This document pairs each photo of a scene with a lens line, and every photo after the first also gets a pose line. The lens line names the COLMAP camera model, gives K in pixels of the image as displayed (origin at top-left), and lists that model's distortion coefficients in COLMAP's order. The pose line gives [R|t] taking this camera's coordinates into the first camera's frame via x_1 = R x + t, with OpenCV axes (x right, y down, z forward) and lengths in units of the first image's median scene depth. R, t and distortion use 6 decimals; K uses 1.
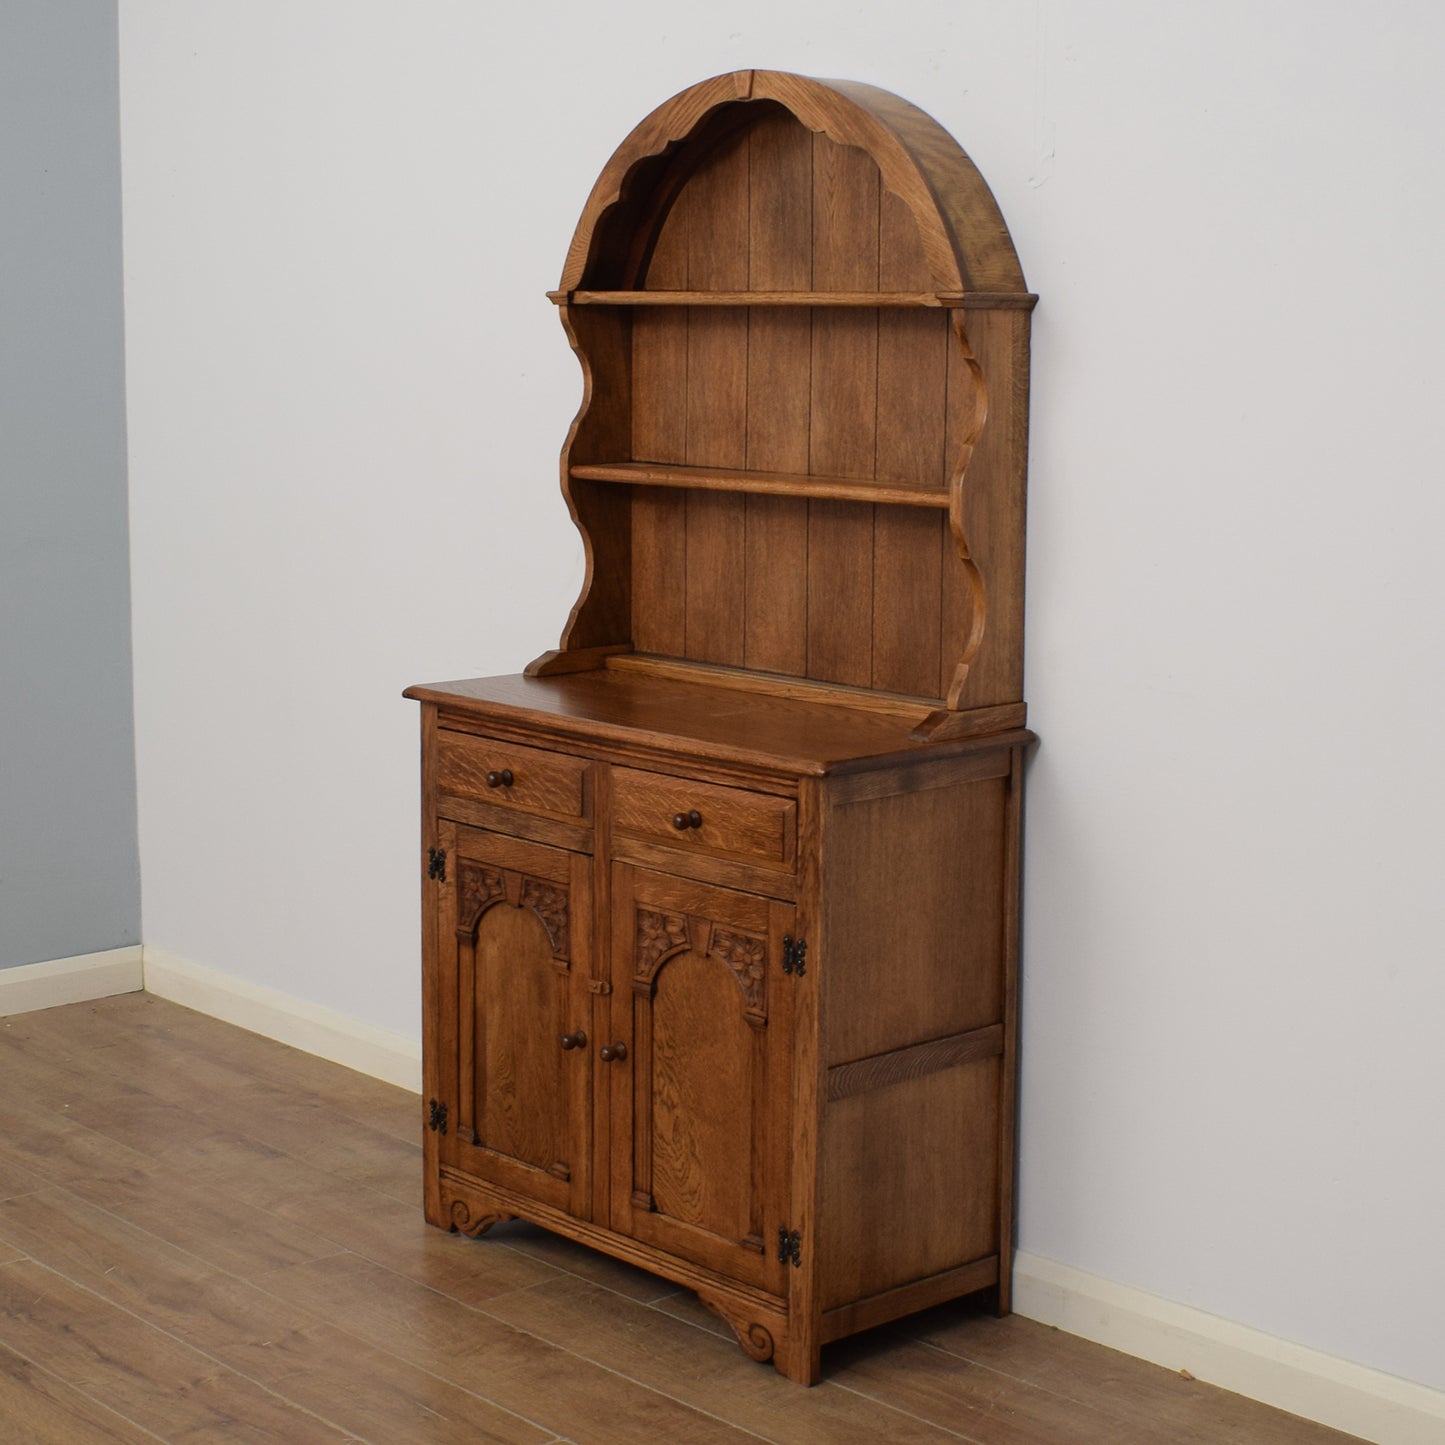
lens RADIAL K [[2559.9, 0, 704.0], [0, 2559.9, 716.8], [0, 0, 1]] dist [-0.088423, -0.011763]
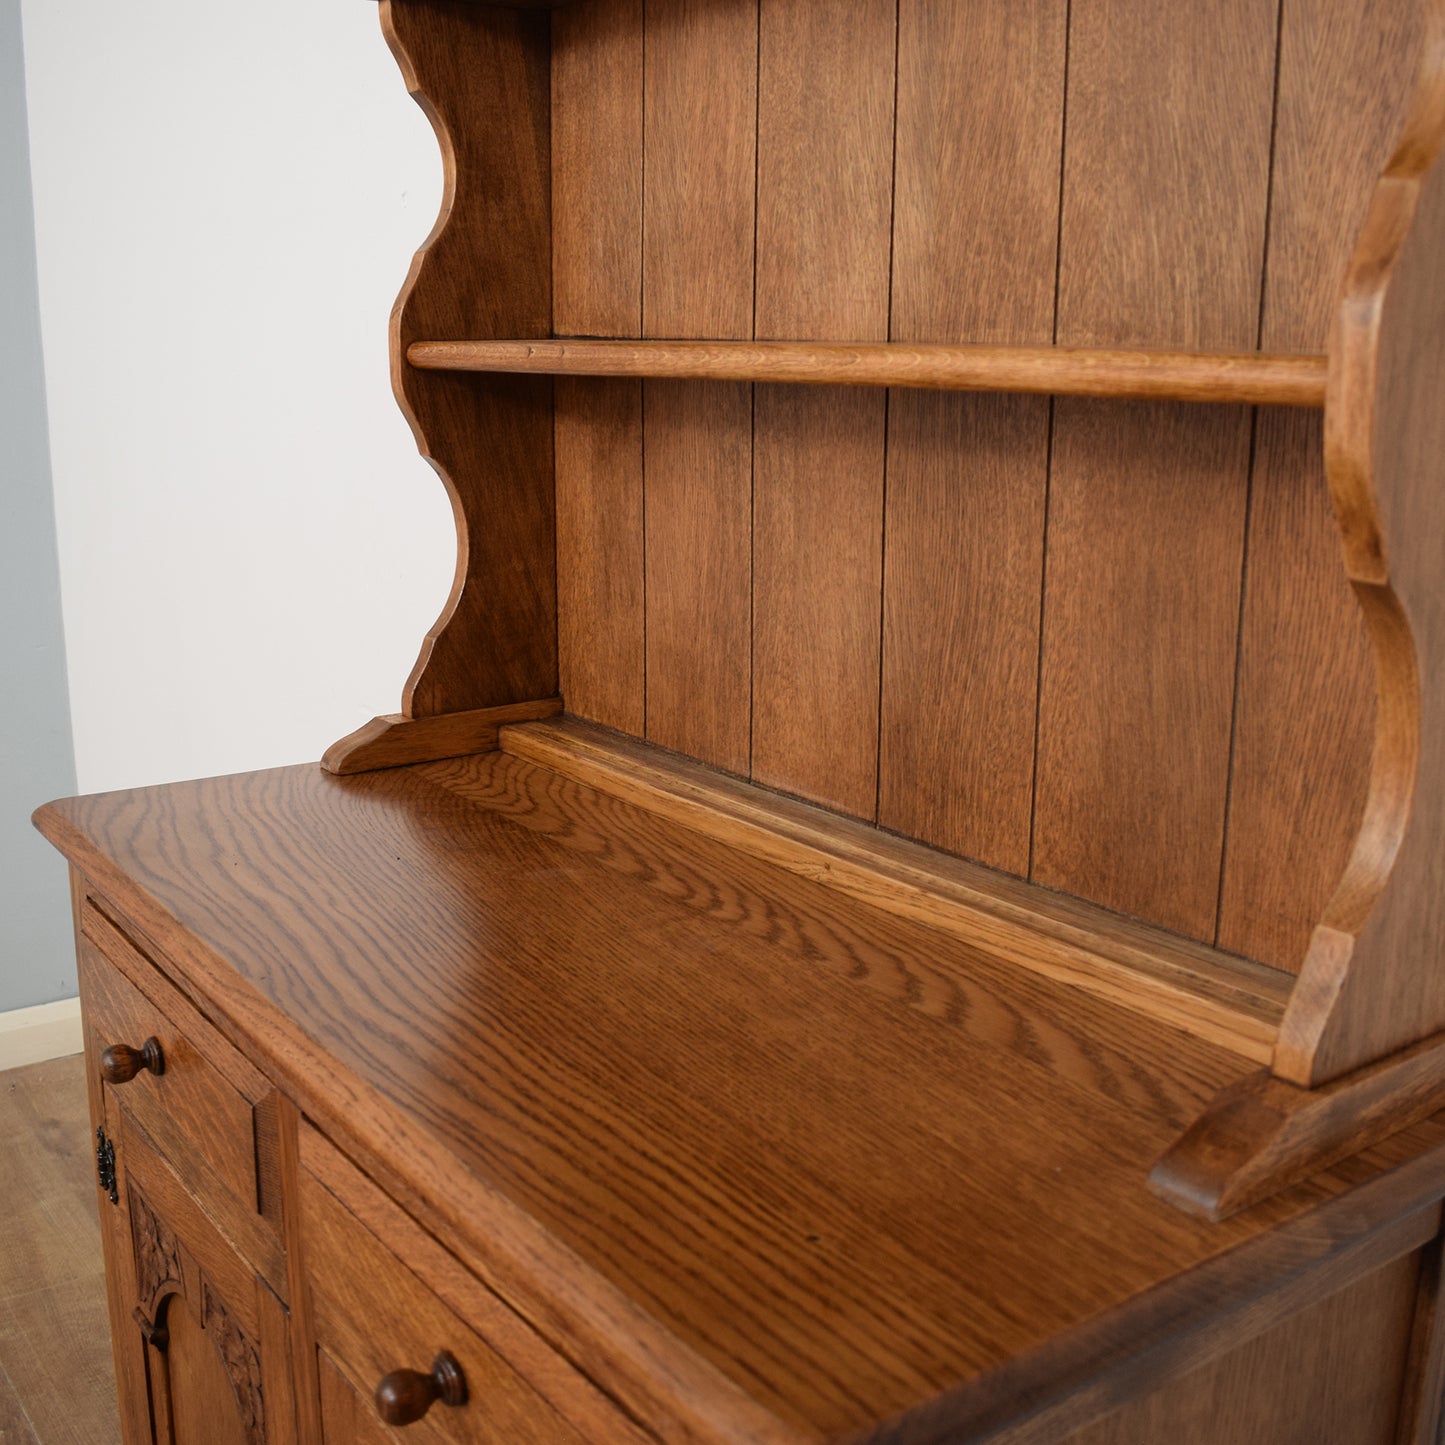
lens RADIAL K [[1681.0, 0, 675.2], [0, 1681.0, 720.1], [0, 0, 1]] dist [-0.097489, 0.011216]
pose [[0.989293, 0.026913, -0.143441, 0.048581], [-0.016824, 0.997328, 0.071090, -0.054538], [0.144971, -0.067916, 0.987102, 0.751287]]
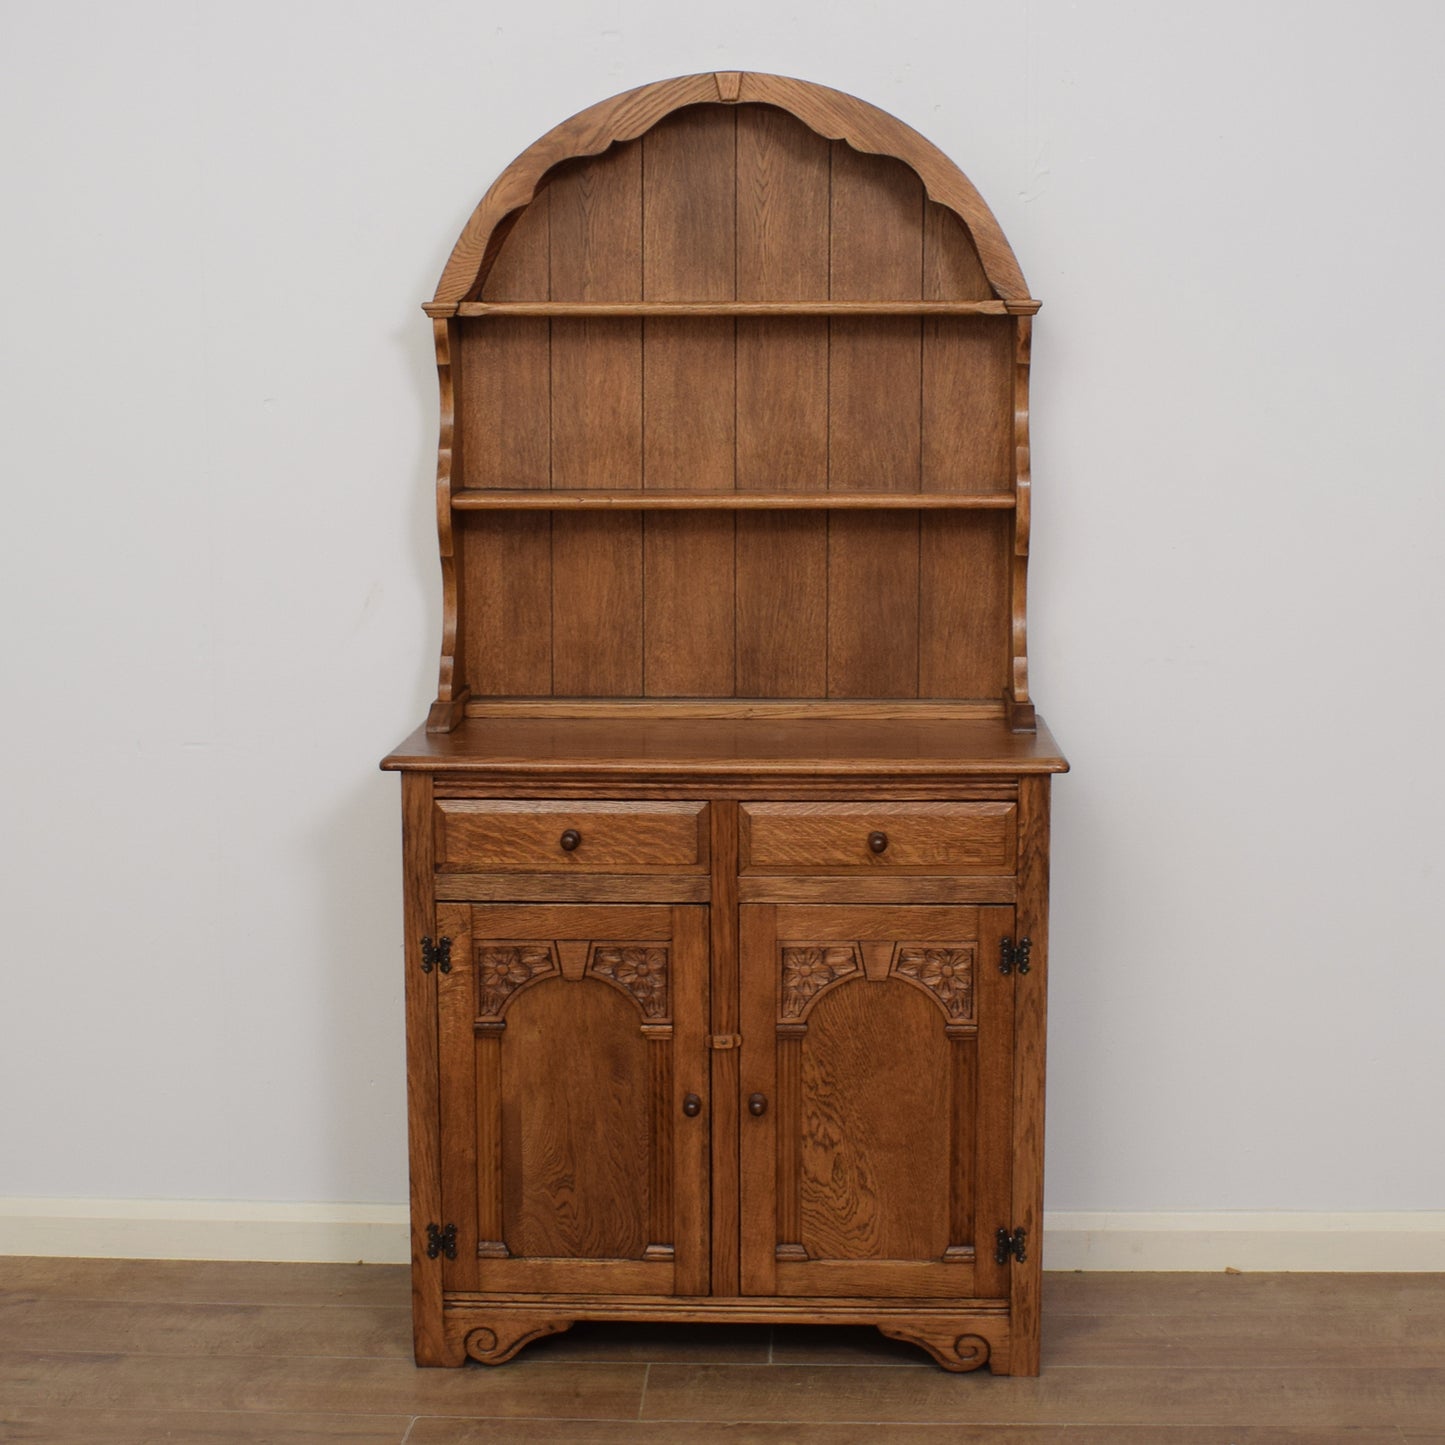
lens RADIAL K [[2559.9, 0, 704.0], [0, 2559.9, 716.8], [0, 0, 1]] dist [-0.088423, -0.011763]
pose [[0.720656, -0.111378, 0.684288, -0.665403], [0.118914, 0.992242, 0.036268, -0.046662], [-0.683018, 0.055235, 0.728310, 0.311966]]
